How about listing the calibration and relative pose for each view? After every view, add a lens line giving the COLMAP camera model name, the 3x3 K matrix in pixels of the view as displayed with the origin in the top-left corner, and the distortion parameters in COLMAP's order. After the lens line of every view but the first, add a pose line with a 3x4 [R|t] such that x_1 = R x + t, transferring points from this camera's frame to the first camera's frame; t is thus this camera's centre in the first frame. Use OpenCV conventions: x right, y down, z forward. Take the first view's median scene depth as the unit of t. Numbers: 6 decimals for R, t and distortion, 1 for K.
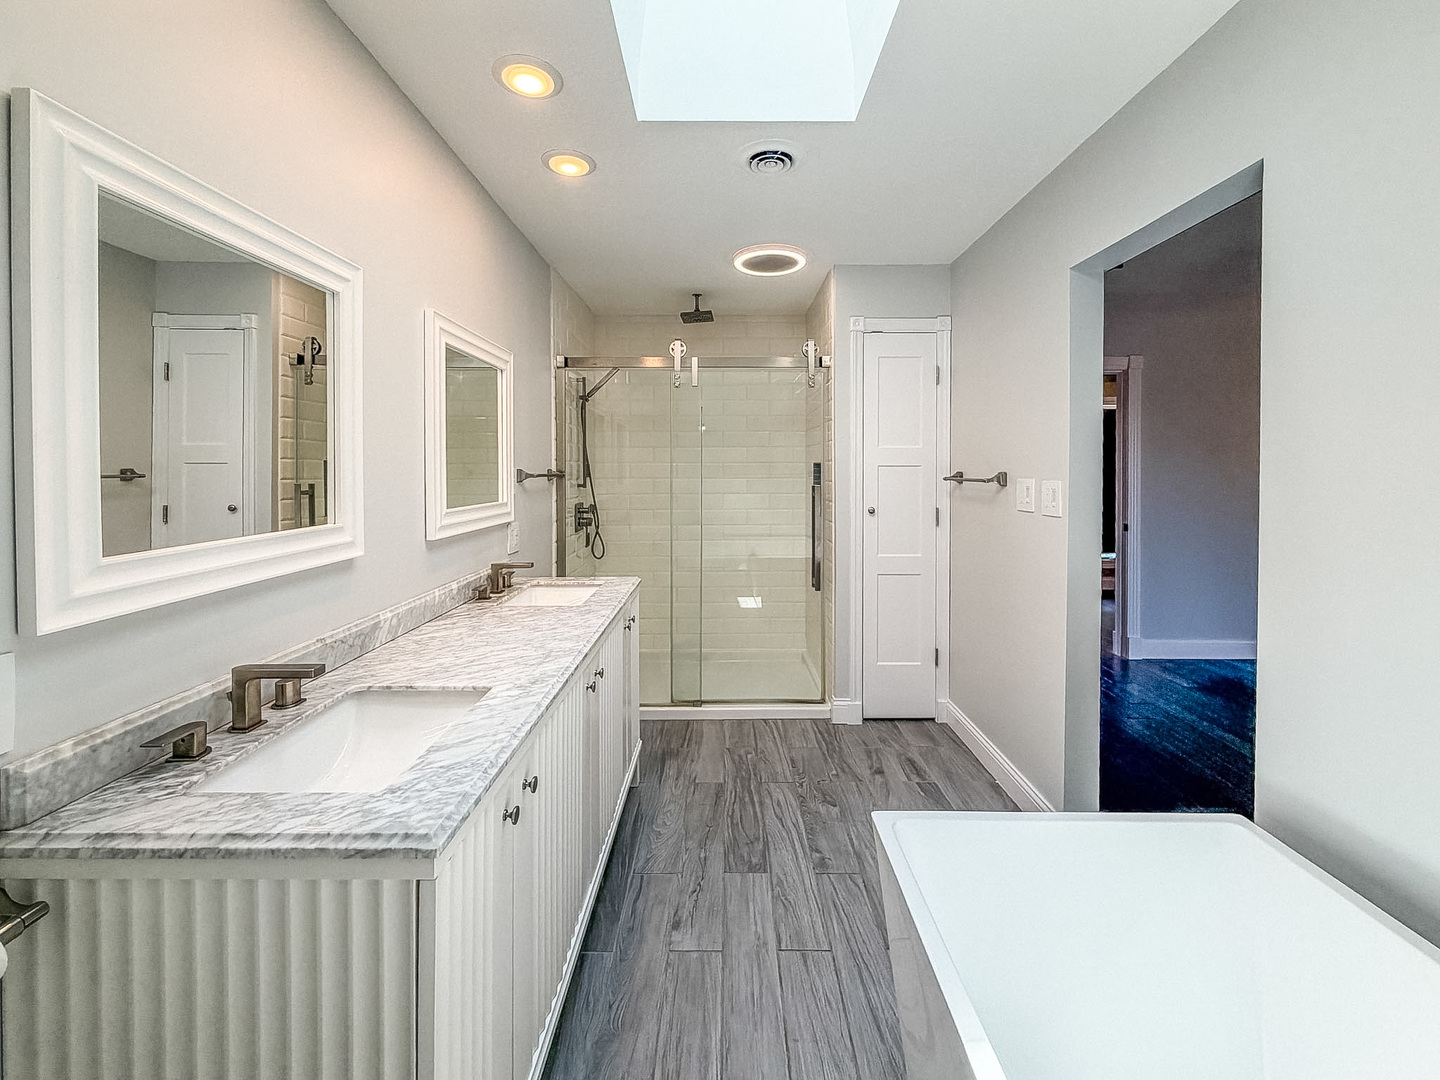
lens RADIAL K [[594.8, 0, 725.3], [0, 594.8, 476.7], [0, 0, 1]] dist [0.000755, 0.000224]
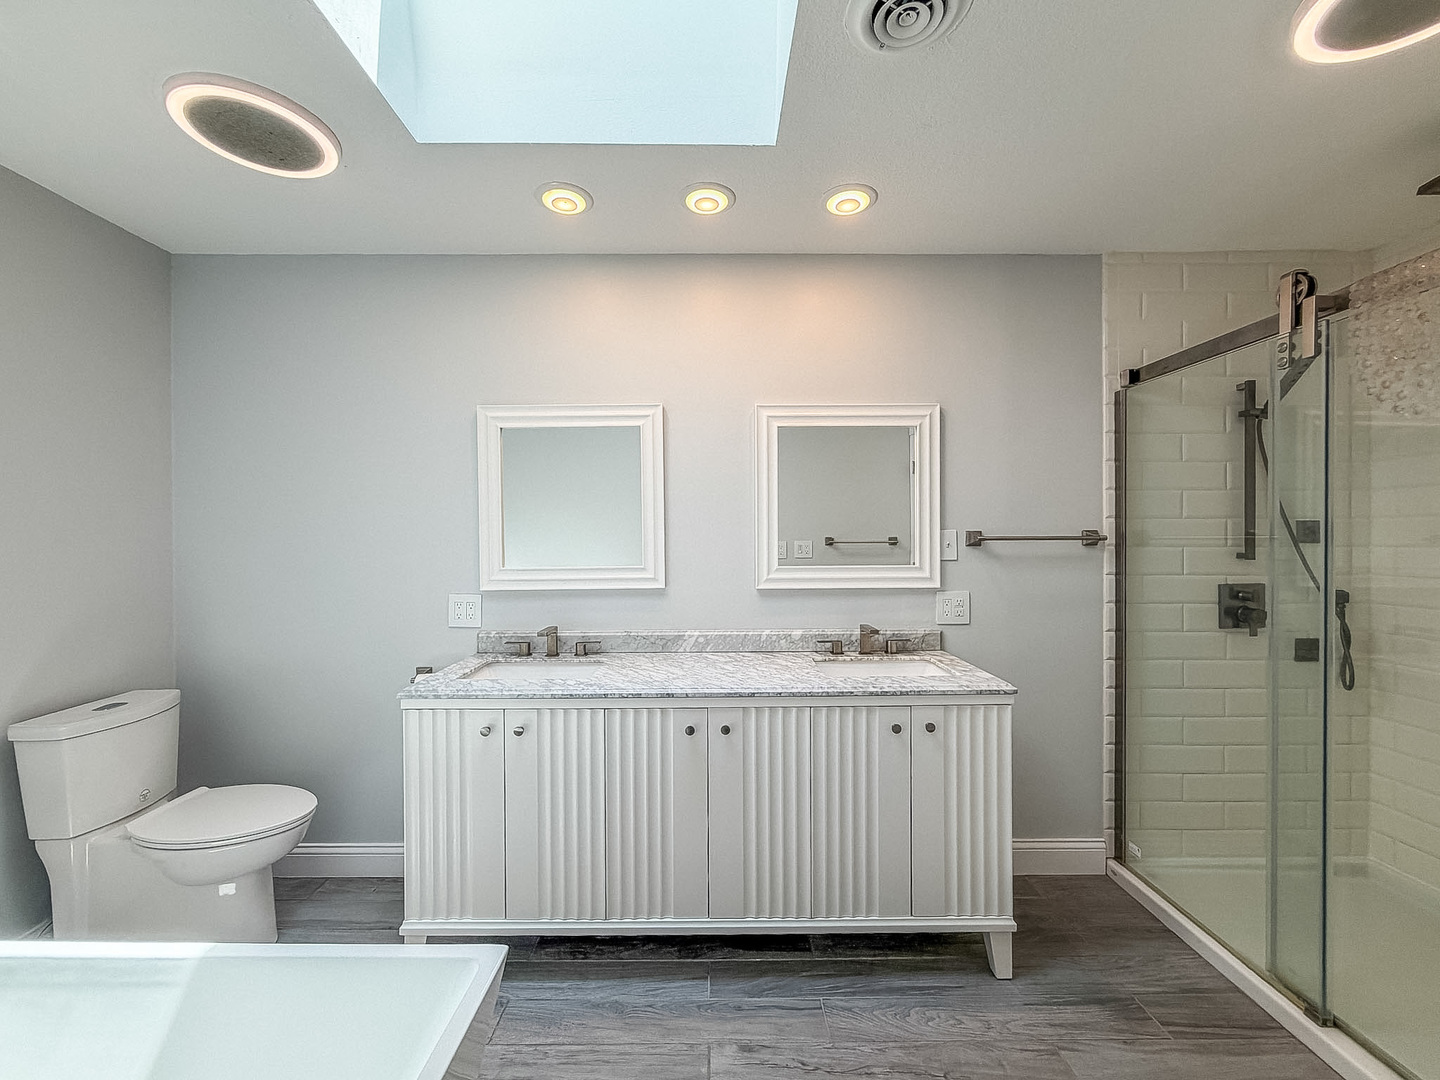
lens RADIAL K [[593.6, 0, 723.4], [0, 593.6, 539.2], [0, 0, 1]] dist [-0.000064, 0.000389]
pose [[0.005070, -0.009238, -0.999944, 0.754807], [-0.005868, 0.999940, -0.009268, 0.013506], [0.999970, 0.005914, 0.005015, 0.908135]]
